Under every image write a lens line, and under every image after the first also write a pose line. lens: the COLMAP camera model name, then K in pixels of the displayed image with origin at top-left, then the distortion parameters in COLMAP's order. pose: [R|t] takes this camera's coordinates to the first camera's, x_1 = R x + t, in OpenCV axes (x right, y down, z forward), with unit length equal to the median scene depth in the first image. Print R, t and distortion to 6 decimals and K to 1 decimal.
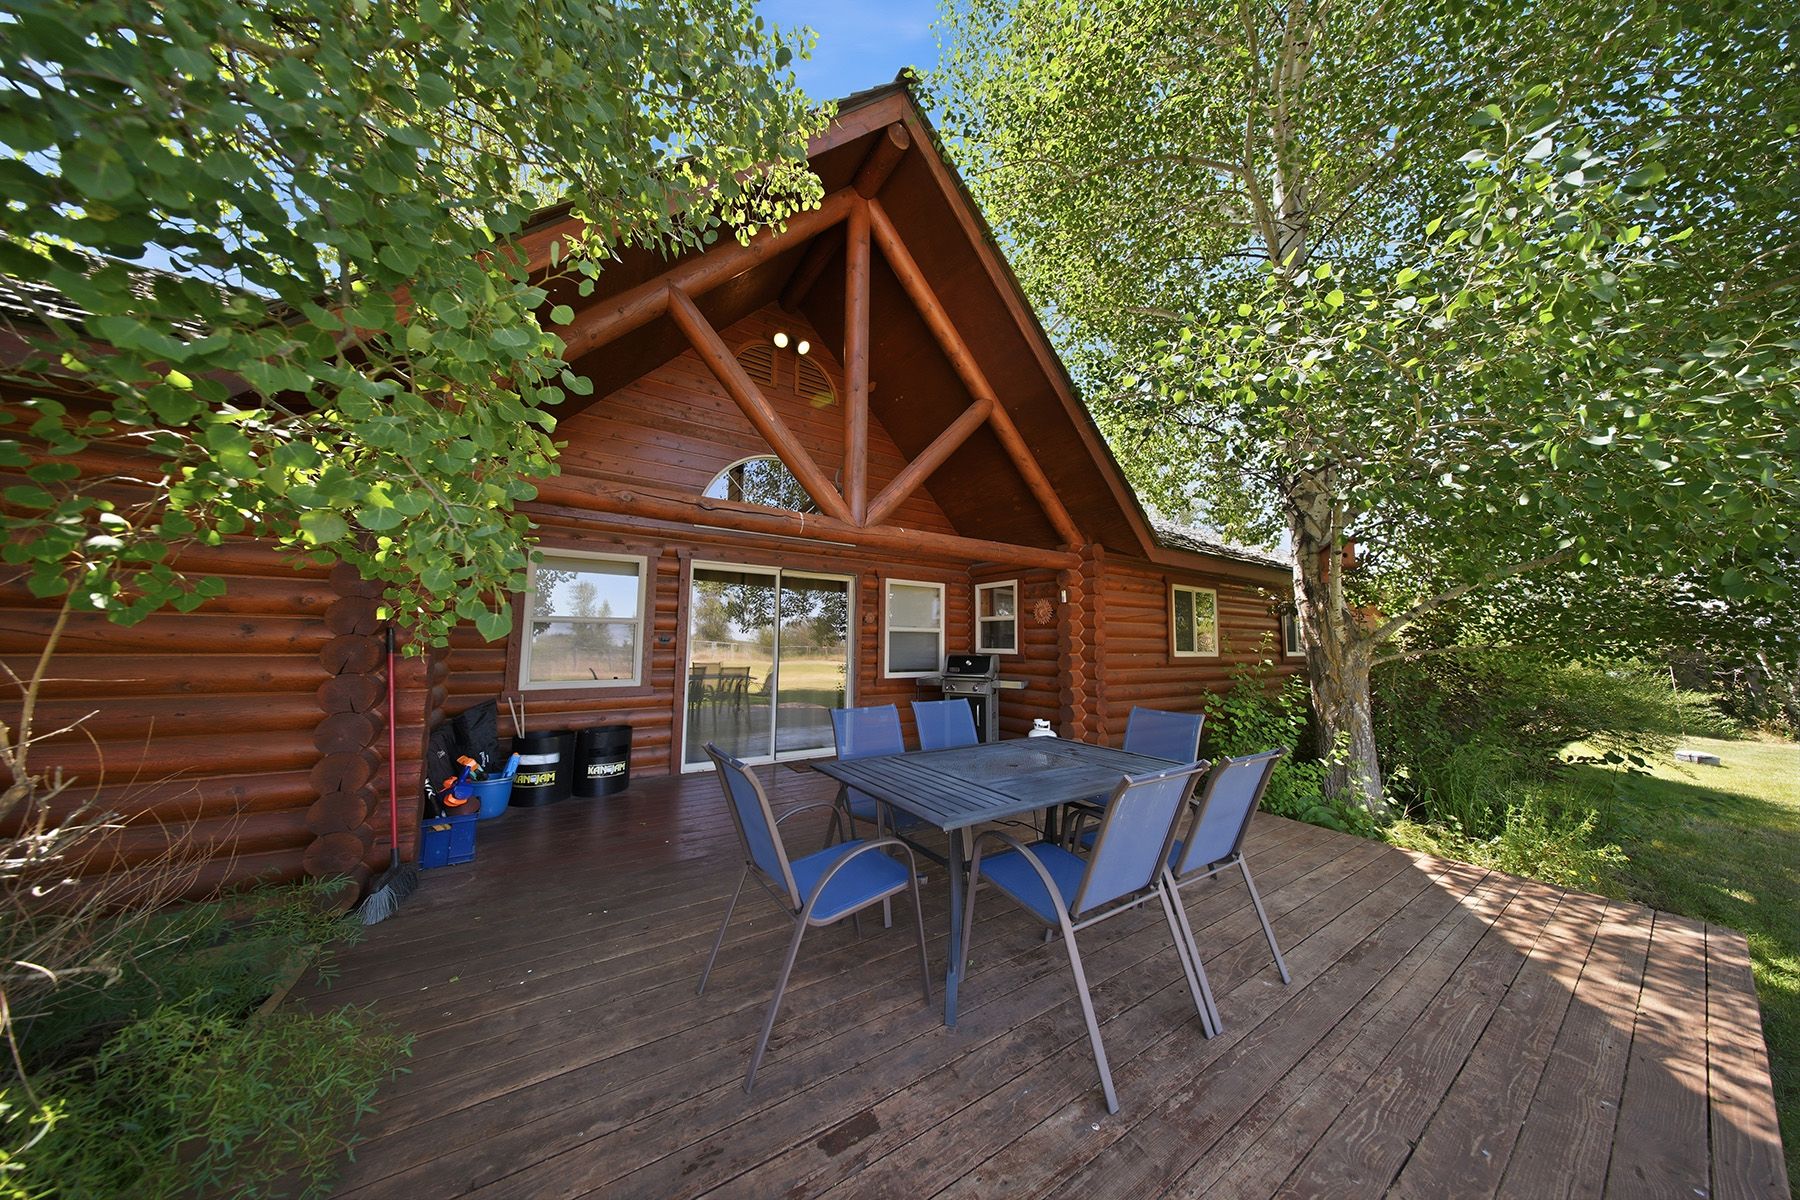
lens RADIAL K [[532.6, 0, 901.9], [0, 532.6, 595.6], [0, 0, 1]] dist [-0.001782, 0.000184]
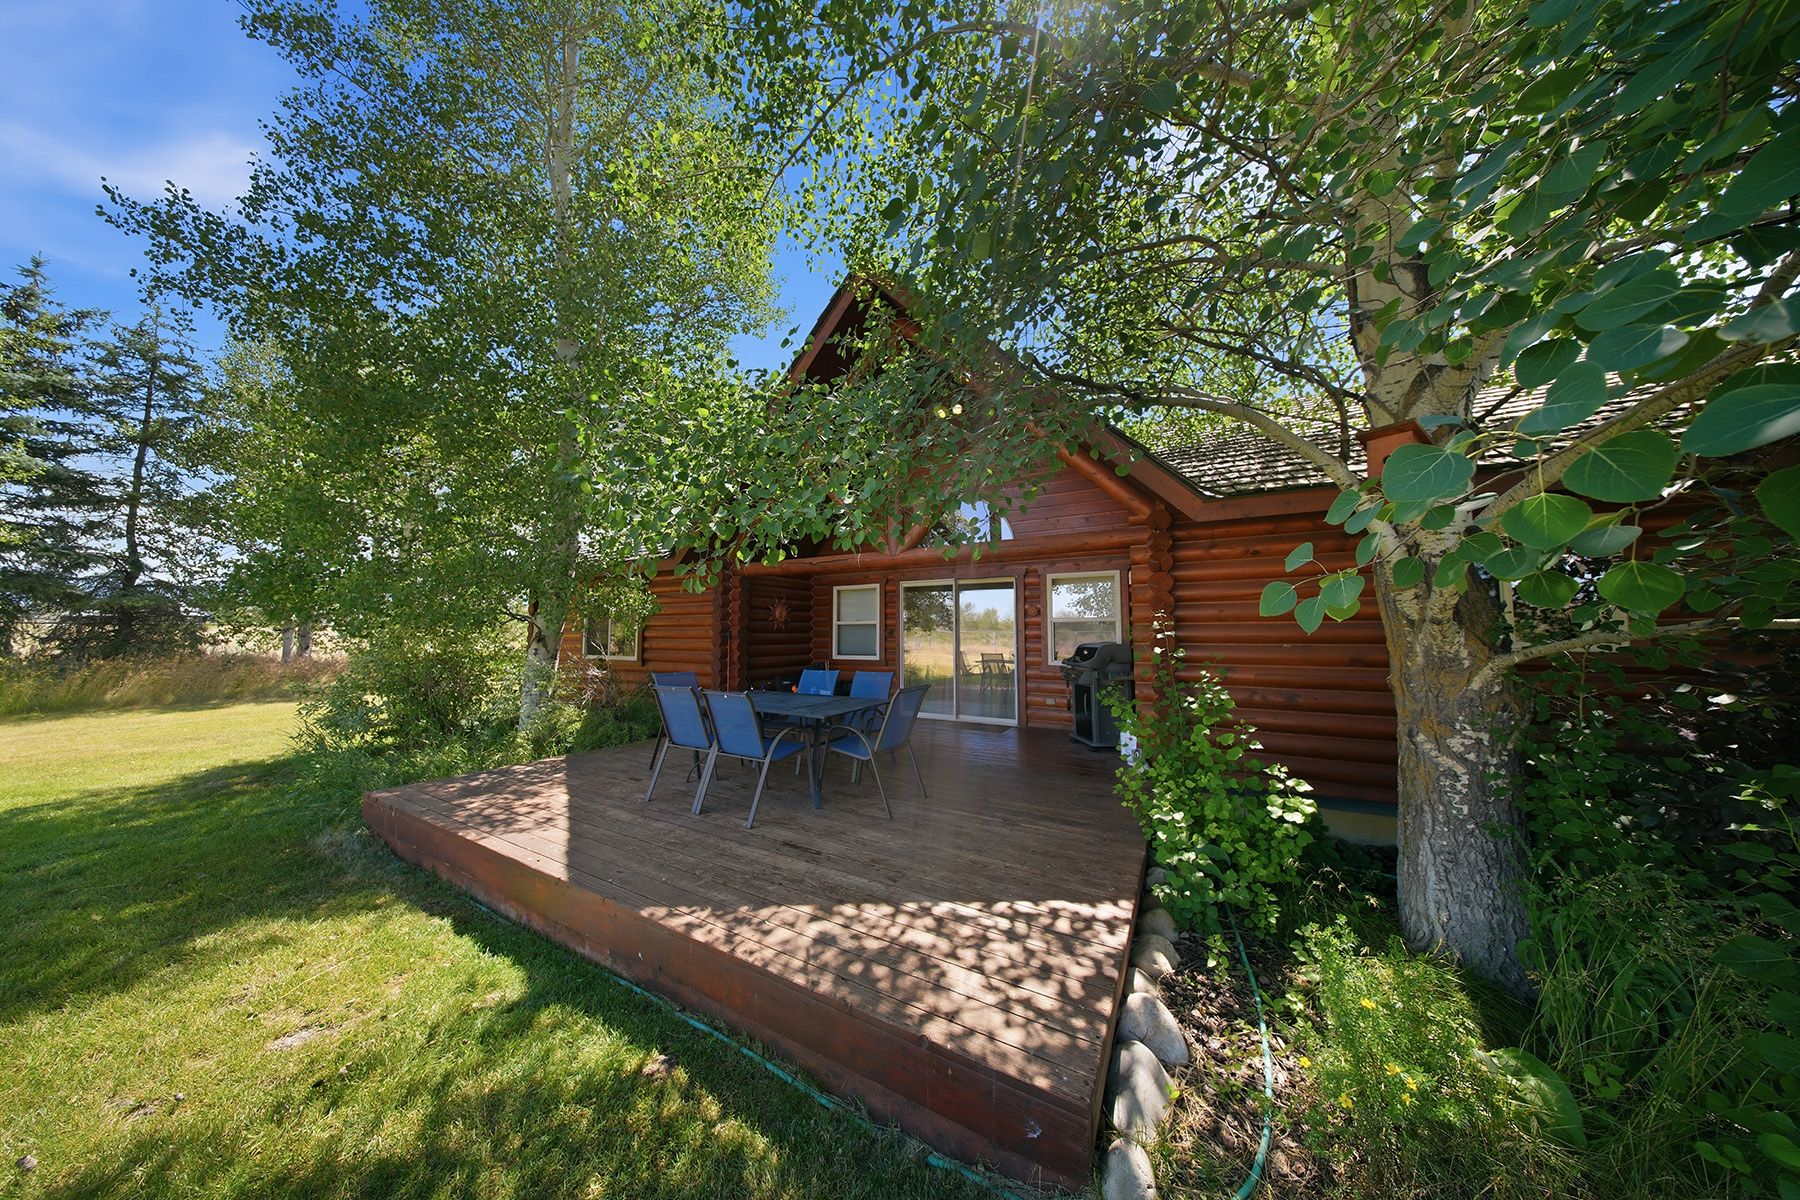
lens RADIAL K [[532.6, 0, 903.5], [0, 532.6, 606.8], [0, 0, 1]] dist [-0.001782, 0.000184]
pose [[0.439335, -0.059710, -0.896337, 2.032117], [0.086539, 0.995961, -0.023929, 0.086917], [0.894145, -0.067055, 0.442728, 0.595912]]
